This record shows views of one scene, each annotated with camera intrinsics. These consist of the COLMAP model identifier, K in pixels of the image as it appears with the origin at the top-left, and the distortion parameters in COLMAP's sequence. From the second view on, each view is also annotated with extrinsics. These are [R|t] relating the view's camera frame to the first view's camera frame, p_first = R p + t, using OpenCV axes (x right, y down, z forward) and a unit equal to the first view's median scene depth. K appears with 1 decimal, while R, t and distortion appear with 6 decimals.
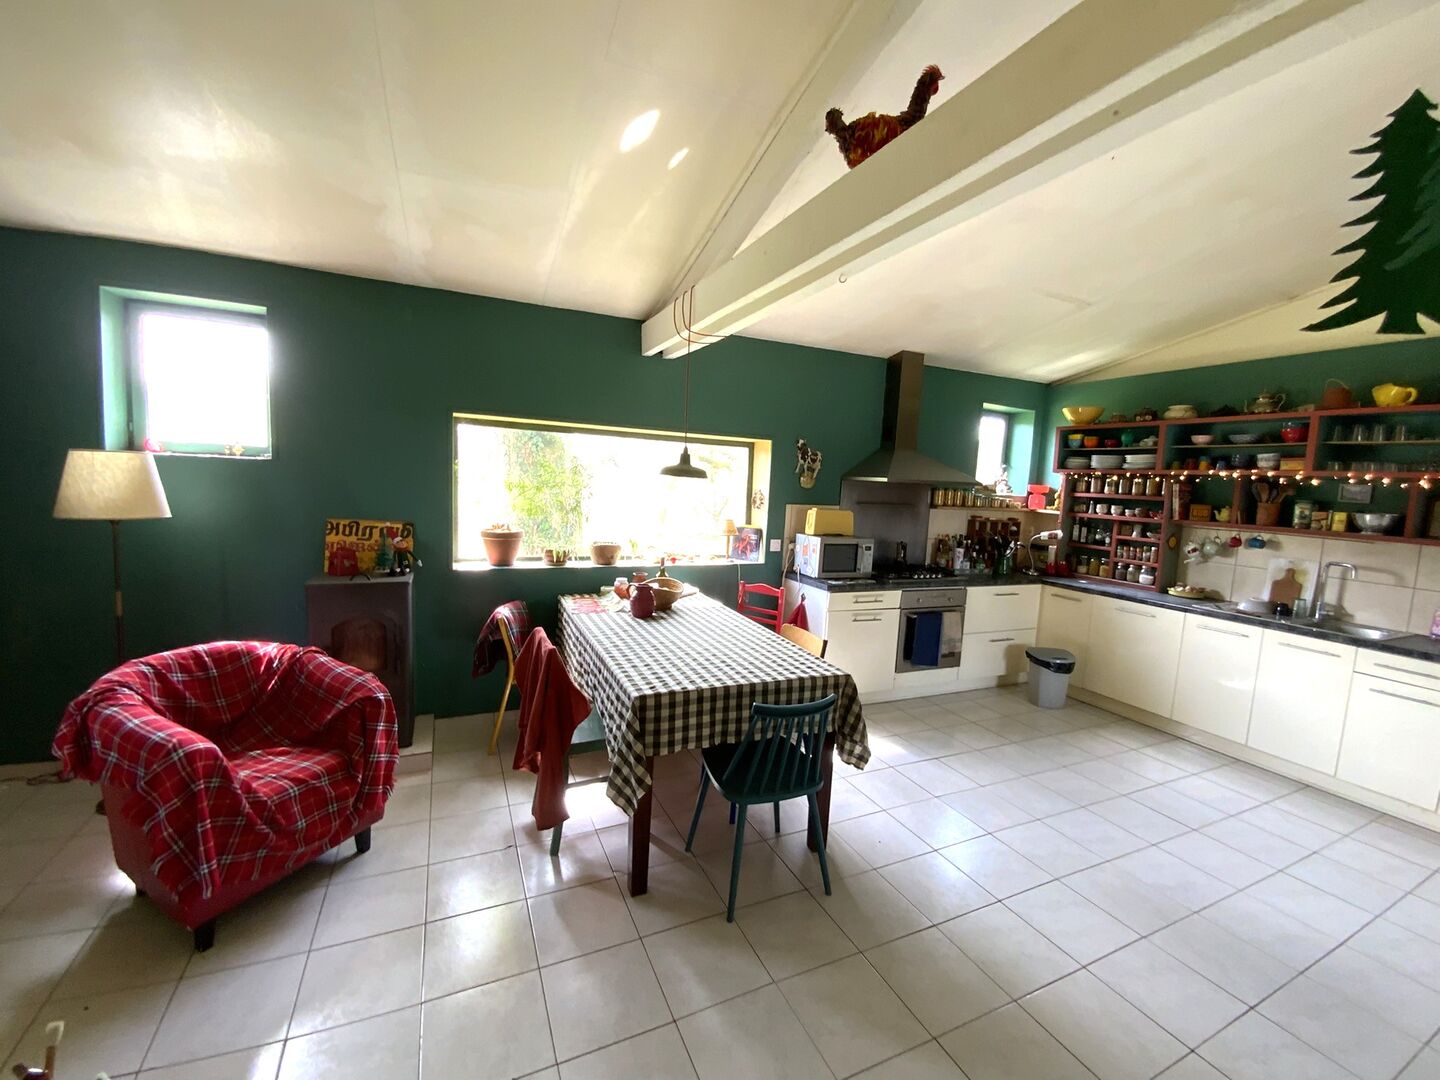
lens RADIAL K [[591.3, 0, 719.0], [0, 591.3, 539.4], [0, 0, 1]] dist [-0.010975, -0.003611]
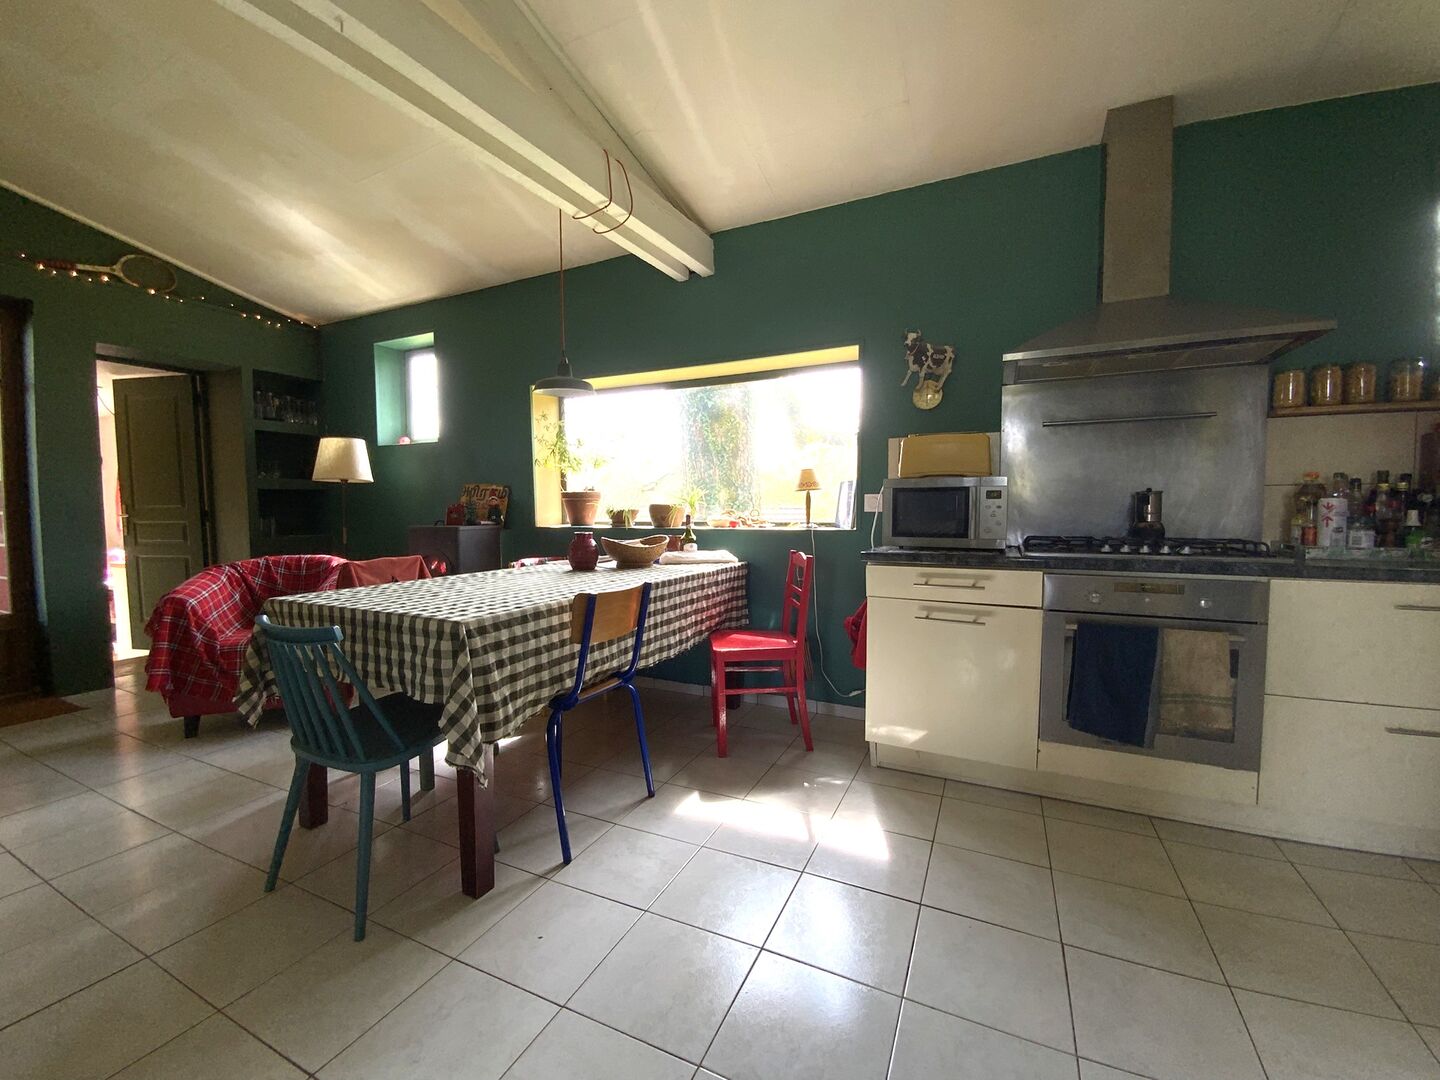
lens RADIAL K [[591.3, 0, 719.5], [0, 591.3, 536.7], [0, 0, 1]] dist [-0.010975, -0.003611]
pose [[0.635361, -0.008616, -0.772167, 0.496755], [-0.036777, 0.998465, -0.041403, 0.083579], [0.771339, 0.054703, 0.634069, 0.451513]]
